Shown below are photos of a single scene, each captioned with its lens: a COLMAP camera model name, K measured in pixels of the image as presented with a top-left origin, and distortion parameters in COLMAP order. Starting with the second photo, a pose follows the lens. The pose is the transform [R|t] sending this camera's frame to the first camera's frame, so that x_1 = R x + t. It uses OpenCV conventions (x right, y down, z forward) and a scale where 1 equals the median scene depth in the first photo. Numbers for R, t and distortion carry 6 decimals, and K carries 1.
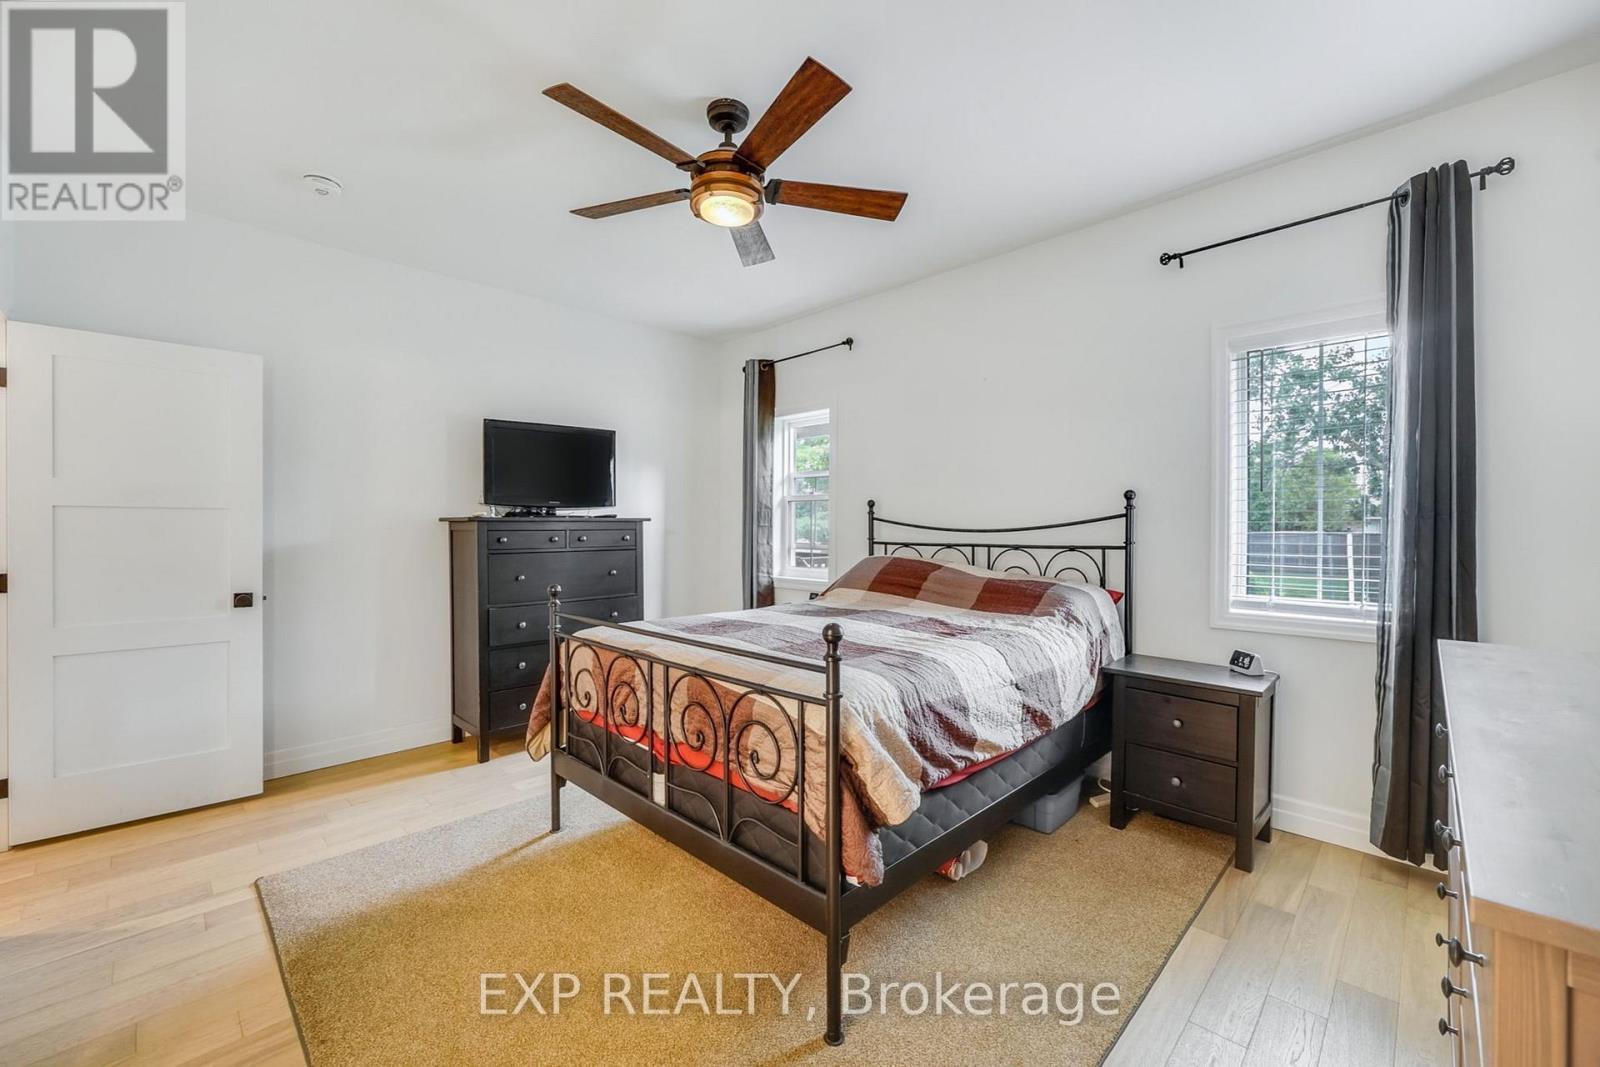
lens RADIAL K [[649.9, 0, 800.0], [0, 649.9, 534.5], [0, 0, 1]] dist [-0.001906, -0.000164]
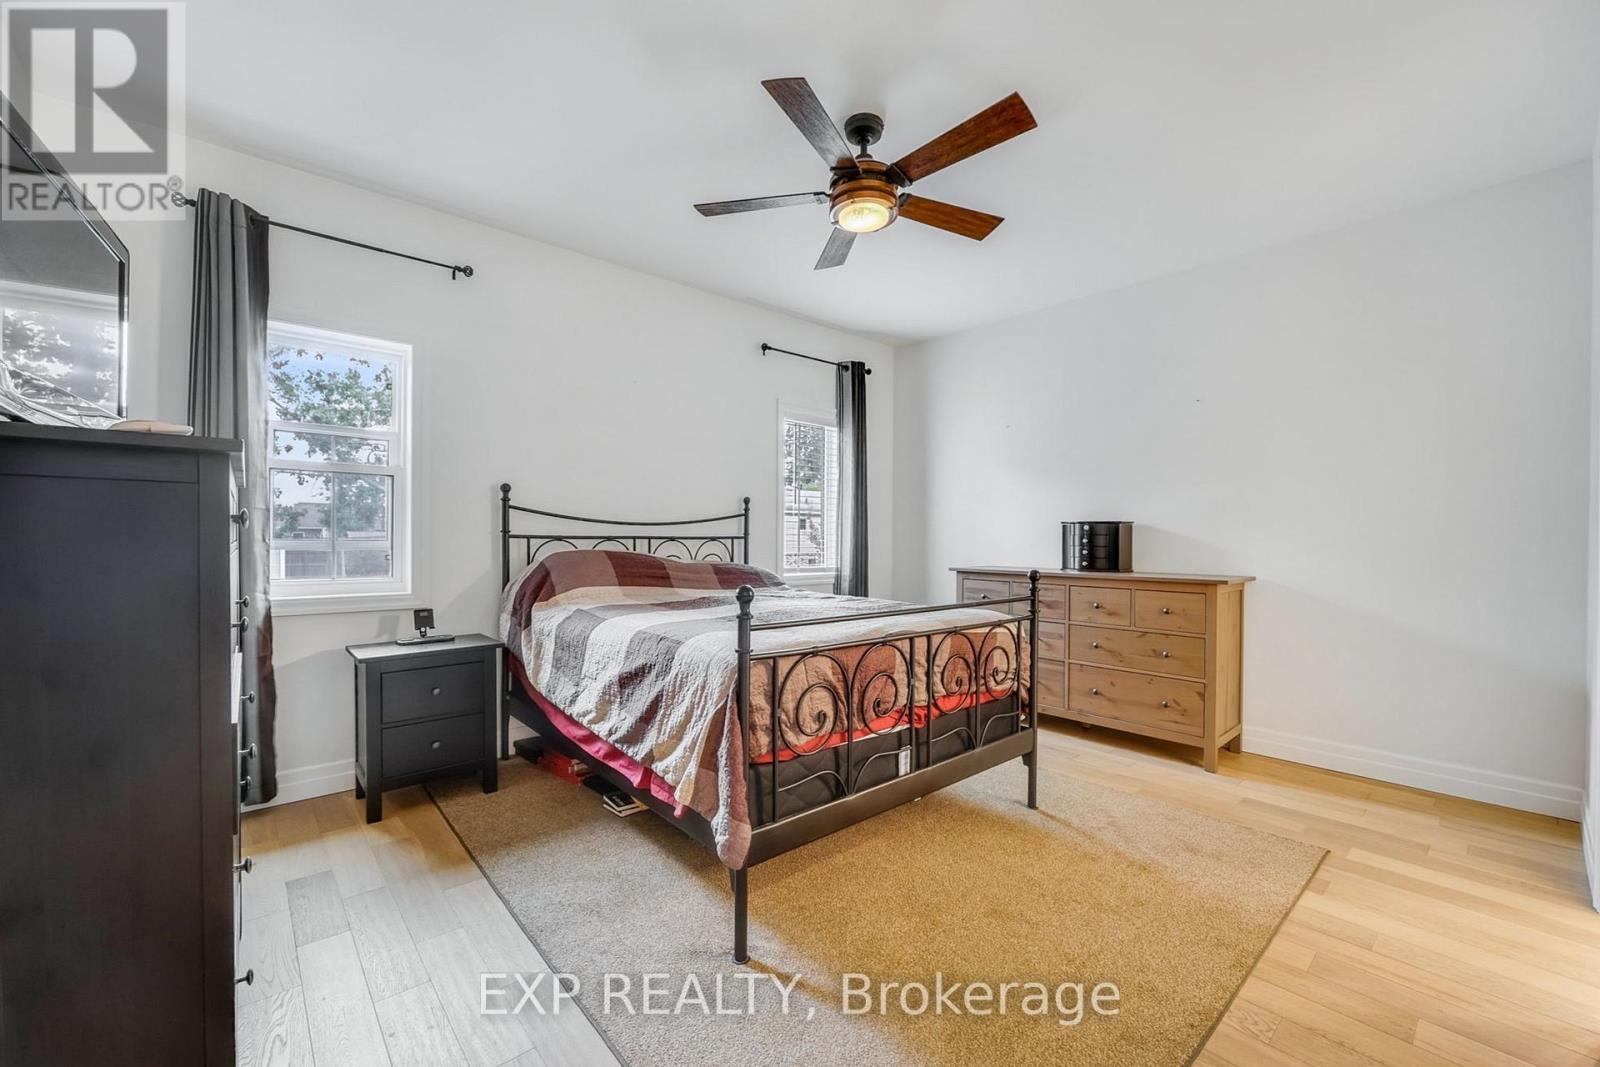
lens RADIAL K [[649.9, 0, 799.9], [0, 649.9, 540.4], [0, 0, 1]] dist [-0.001906, -0.000164]
pose [[0.065938, -0.001199, 0.997823, -1.196792], [0.006364, 0.999979, 0.000781, 0.034489], [-0.997803, 0.006298, 0.065944, 1.038200]]
